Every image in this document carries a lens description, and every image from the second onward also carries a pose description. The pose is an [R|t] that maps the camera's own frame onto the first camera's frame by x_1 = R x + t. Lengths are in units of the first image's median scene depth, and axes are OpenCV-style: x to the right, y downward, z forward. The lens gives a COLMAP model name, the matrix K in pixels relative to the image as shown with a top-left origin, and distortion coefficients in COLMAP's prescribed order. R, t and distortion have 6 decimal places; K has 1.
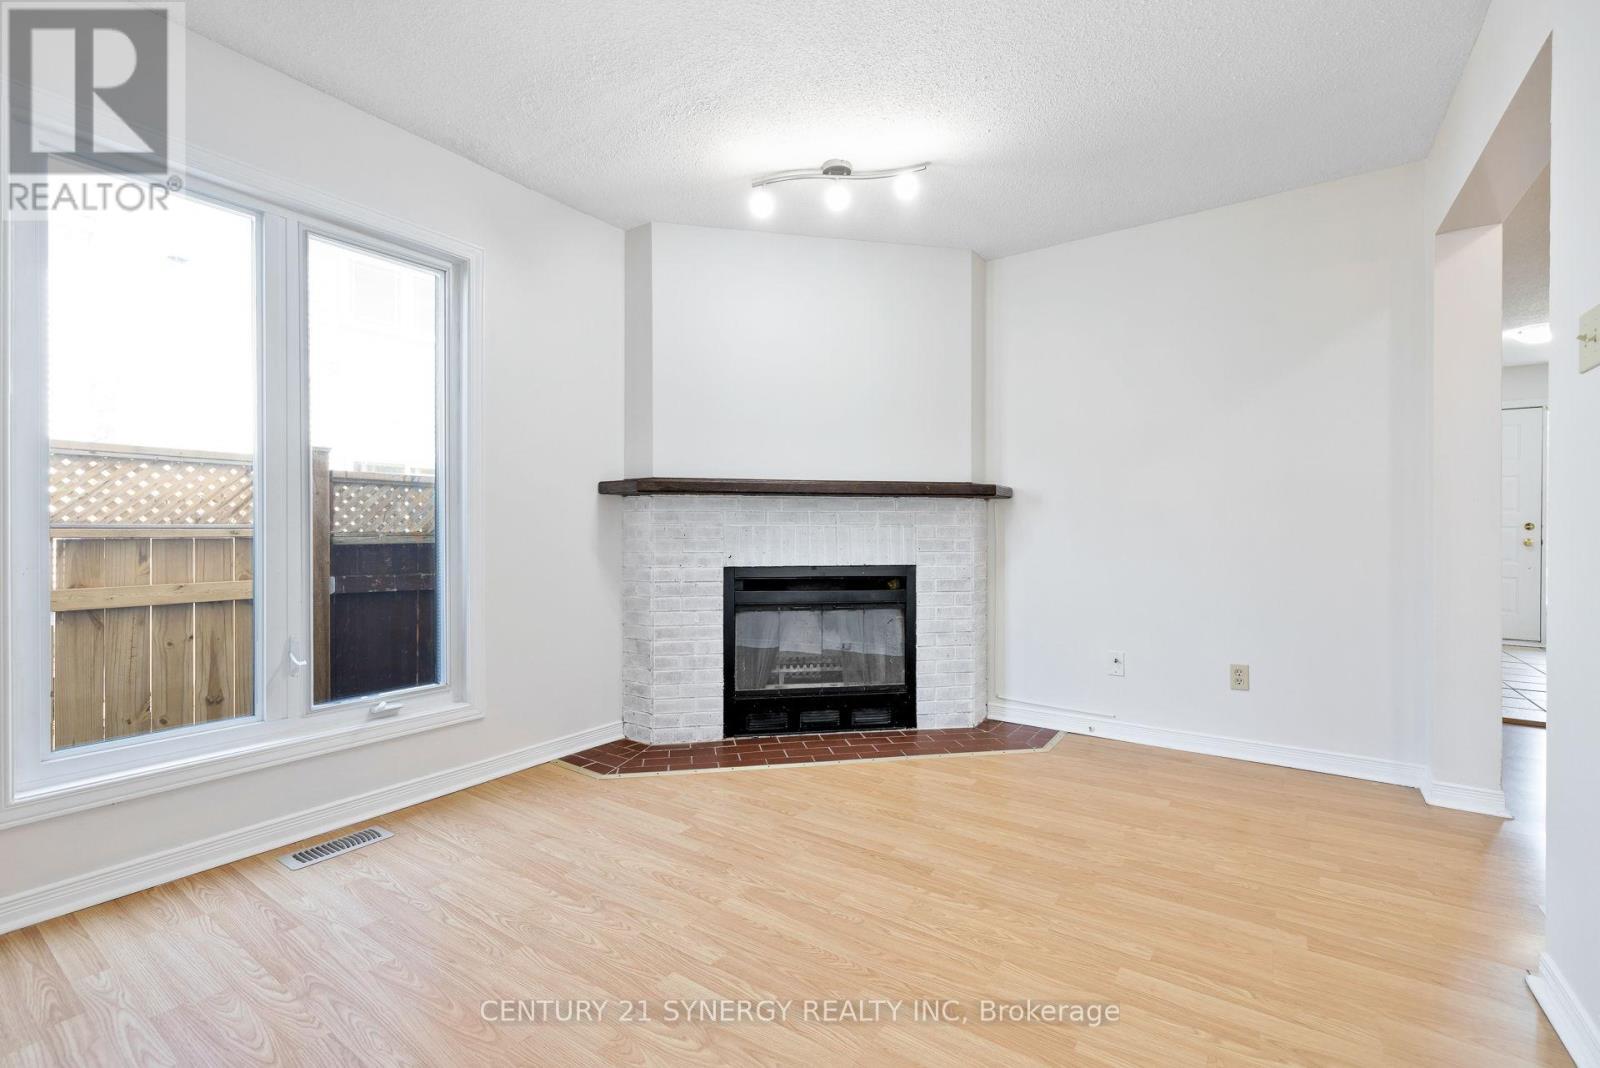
lens RADIAL K [[687.8, 0, 804.1], [0, 687.8, 535.1], [0, 0, 1]] dist [-0.000296, -0.000146]
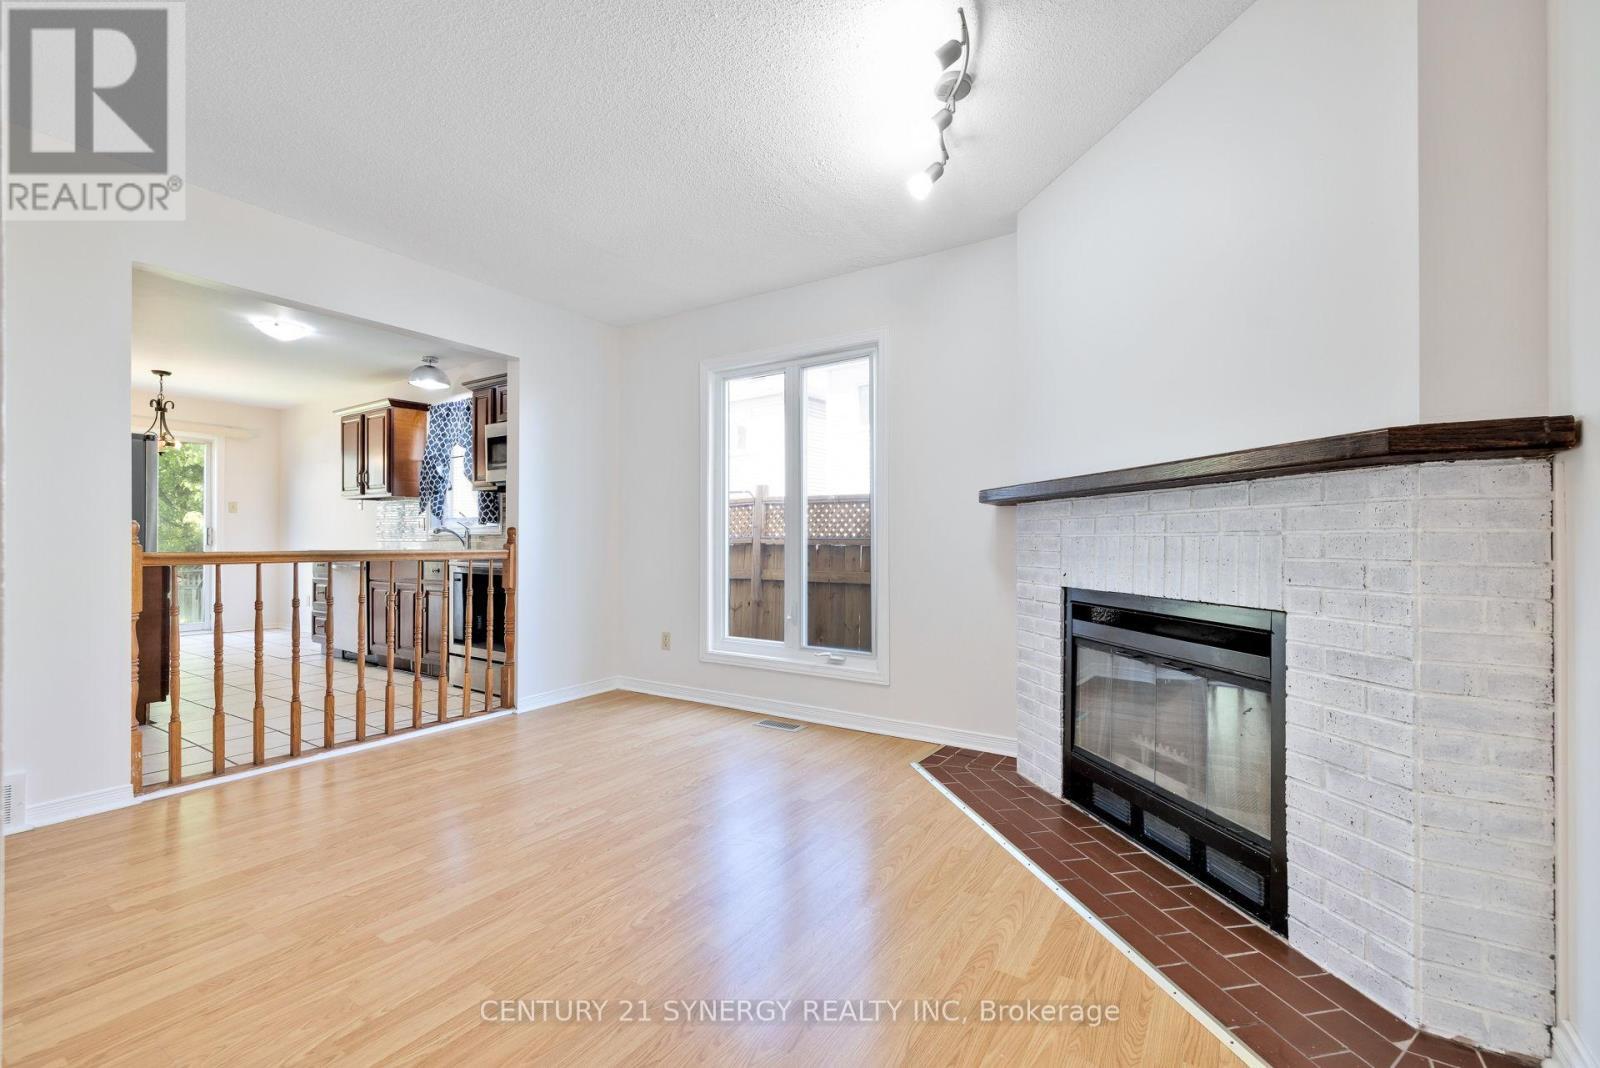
lens RADIAL K [[687.8, 0, 804.1], [0, 687.8, 535.1], [0, 0, 1]] dist [-0.000296, -0.000146]
pose [[0.025180, -0.007588, -0.999654, 0.700060], [-0.007473, 0.999942, -0.007779, -0.005737], [0.999655, 0.007666, 0.025122, 0.682095]]
